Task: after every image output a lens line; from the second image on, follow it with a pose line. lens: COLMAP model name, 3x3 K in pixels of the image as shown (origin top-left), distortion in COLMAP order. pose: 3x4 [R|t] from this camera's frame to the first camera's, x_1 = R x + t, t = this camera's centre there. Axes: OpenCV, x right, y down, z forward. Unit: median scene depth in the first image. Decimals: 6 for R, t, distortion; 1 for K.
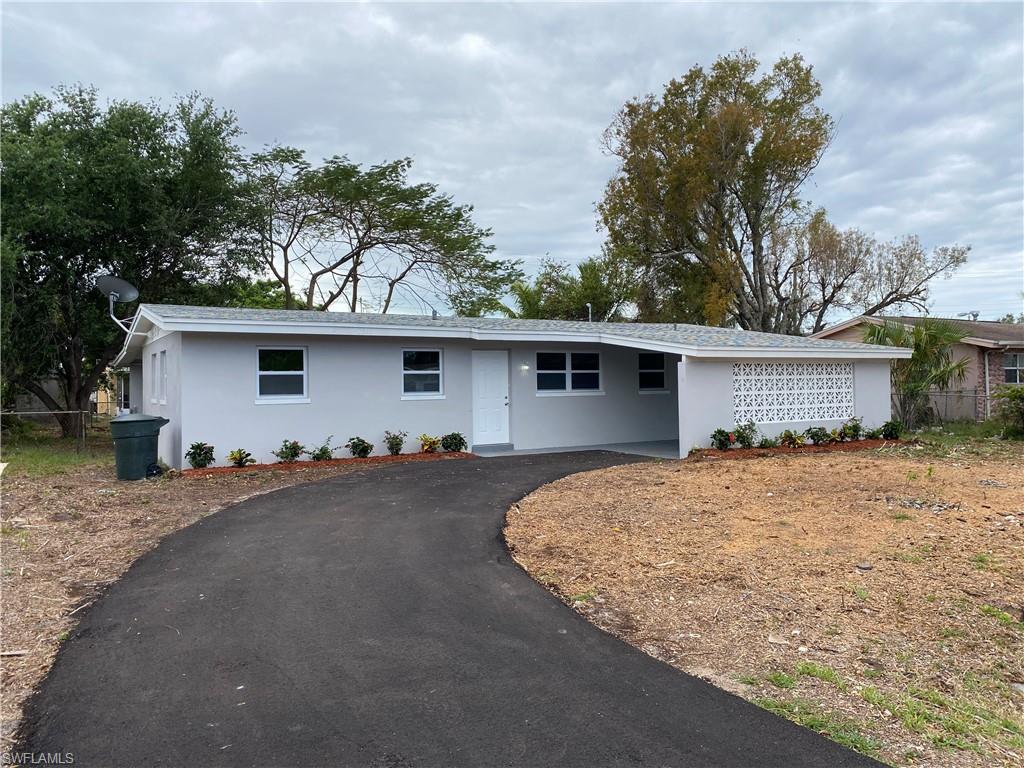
lens RADIAL K [[781.2, 0, 518.7], [0, 781.2, 380.5], [0, 0, 1]] dist [0.066905, -0.088960]
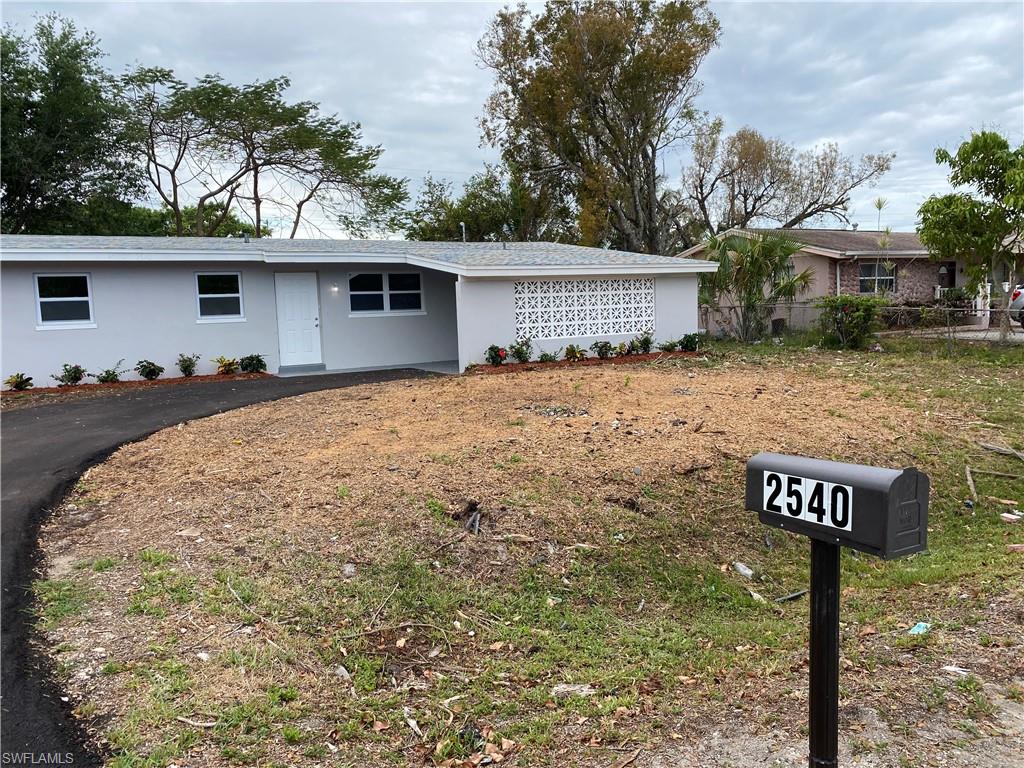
lens RADIAL K [[781.2, 0, 518.7], [0, 781.2, 380.5], [0, 0, 1]] dist [0.066905, -0.088960]
pose [[0.999762, -0.020169, -0.008354, 0.244513], [0.020925, 0.994430, 0.103299, 0.001201], [0.006224, -0.103449, 0.994615, -0.030236]]
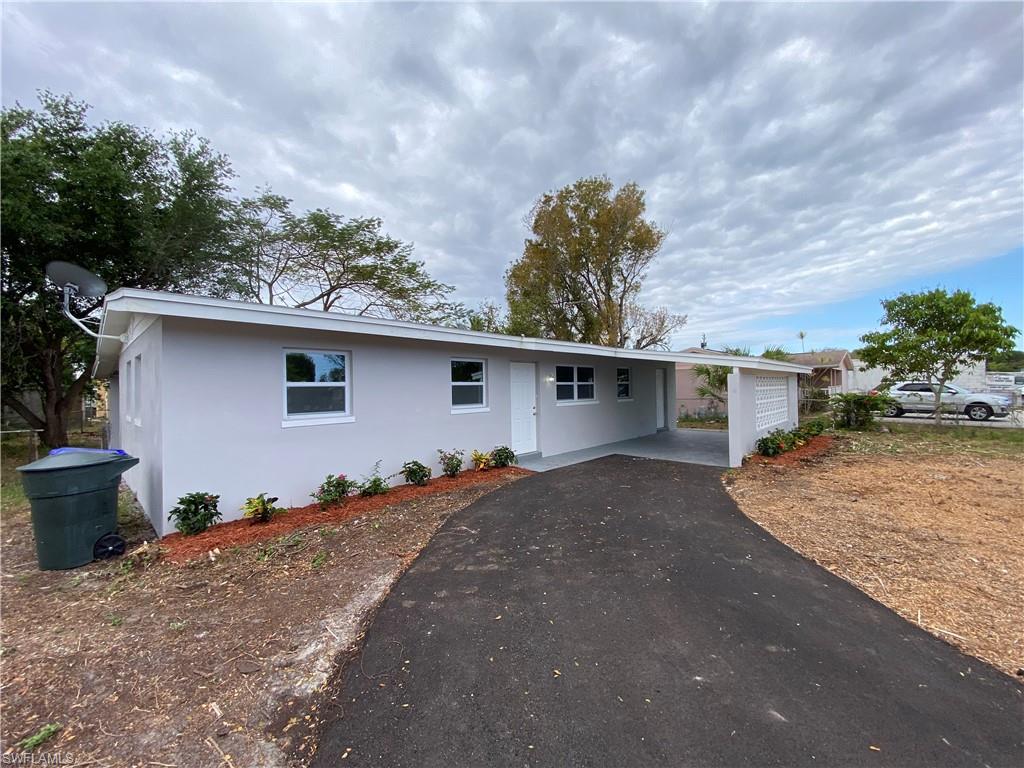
lens RADIAL K [[413.8, 0, 512.0], [0, 413.8, 384.0], [0, 0, 1]] dist [0.020483, -0.020244]
pose [[0.961610, -0.000408, 0.274421, -0.187868], [0.003514, 0.999935, -0.010828, -0.003972], [-0.274399, 0.011377, 0.961549, 0.454158]]
